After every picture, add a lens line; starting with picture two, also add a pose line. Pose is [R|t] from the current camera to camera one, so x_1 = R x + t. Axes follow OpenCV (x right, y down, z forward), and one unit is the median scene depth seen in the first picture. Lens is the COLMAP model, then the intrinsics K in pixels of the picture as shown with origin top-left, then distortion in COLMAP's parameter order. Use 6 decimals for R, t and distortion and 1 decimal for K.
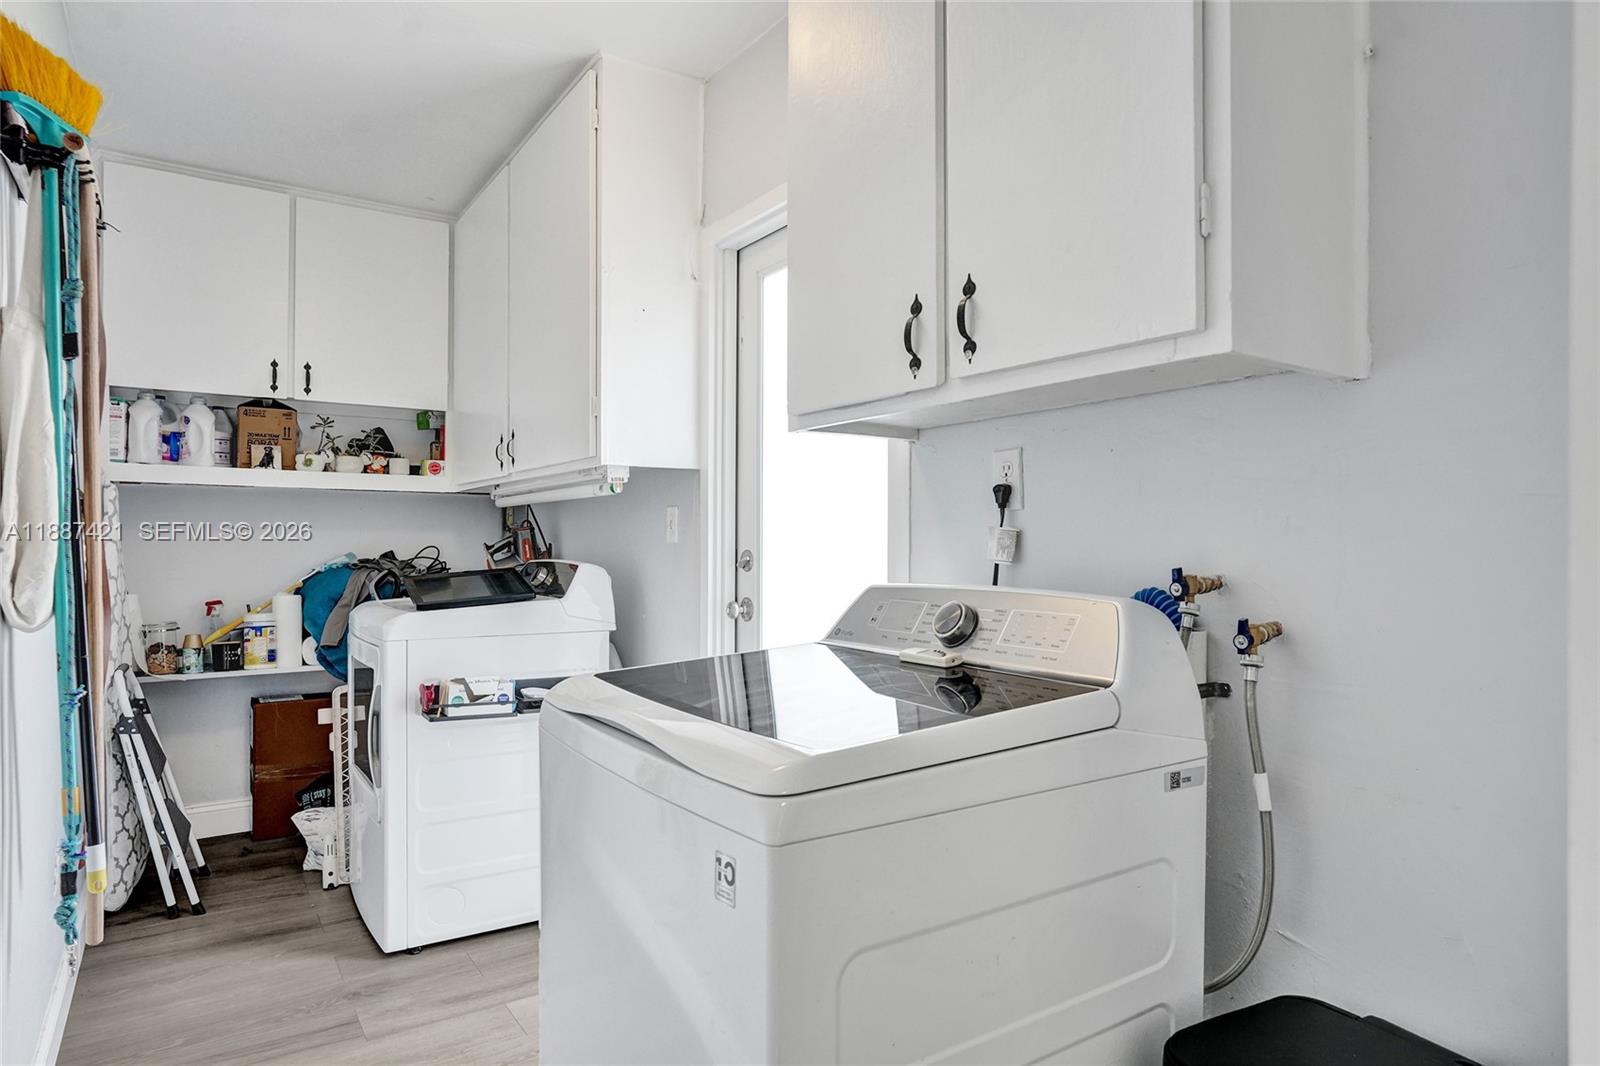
lens RADIAL K [[926.5, 0, 800.0], [0, 926.5, 533.0], [0, 0, 1]] dist [-0.002826, -0.000283]
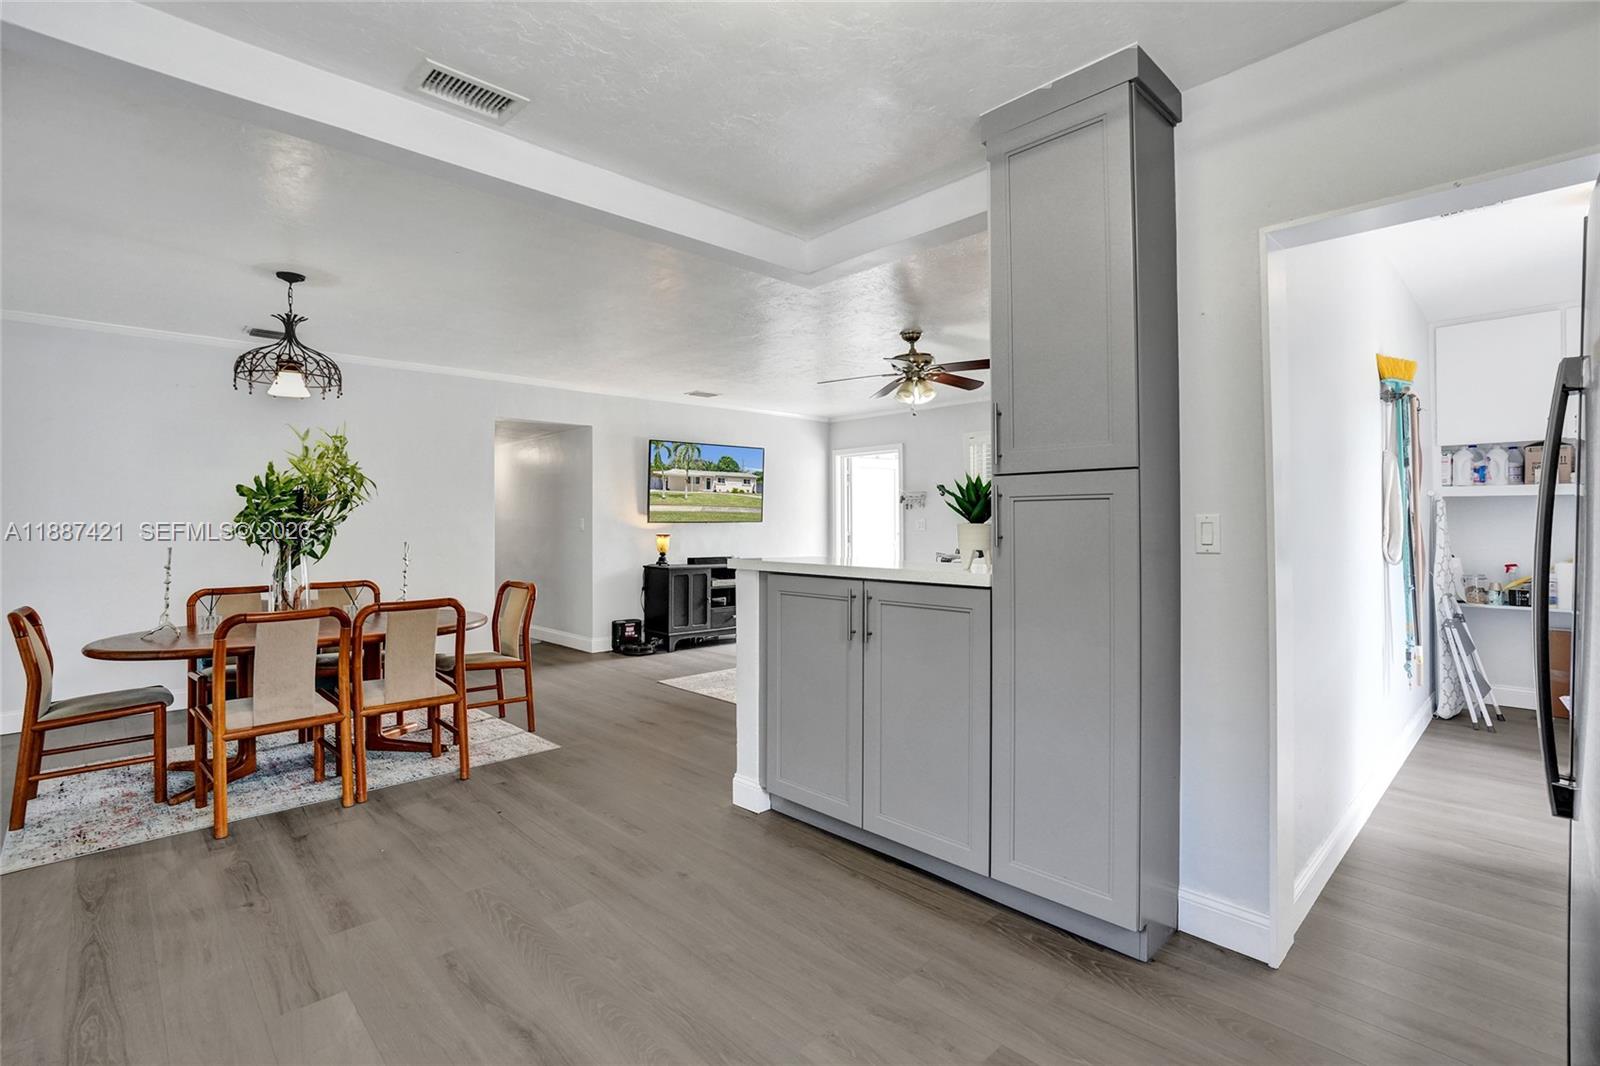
lens RADIAL K [[733.8, 0, 800.0], [0, 733.8, 533.0], [0, 0, 1]] dist [0.000333, 0.000184]
pose [[0.179678, 0.006426, -0.983704, 0.471942], [0.016457, 0.999819, 0.009538, -0.017483], [0.983588, -0.017903, 0.179540, -0.534562]]
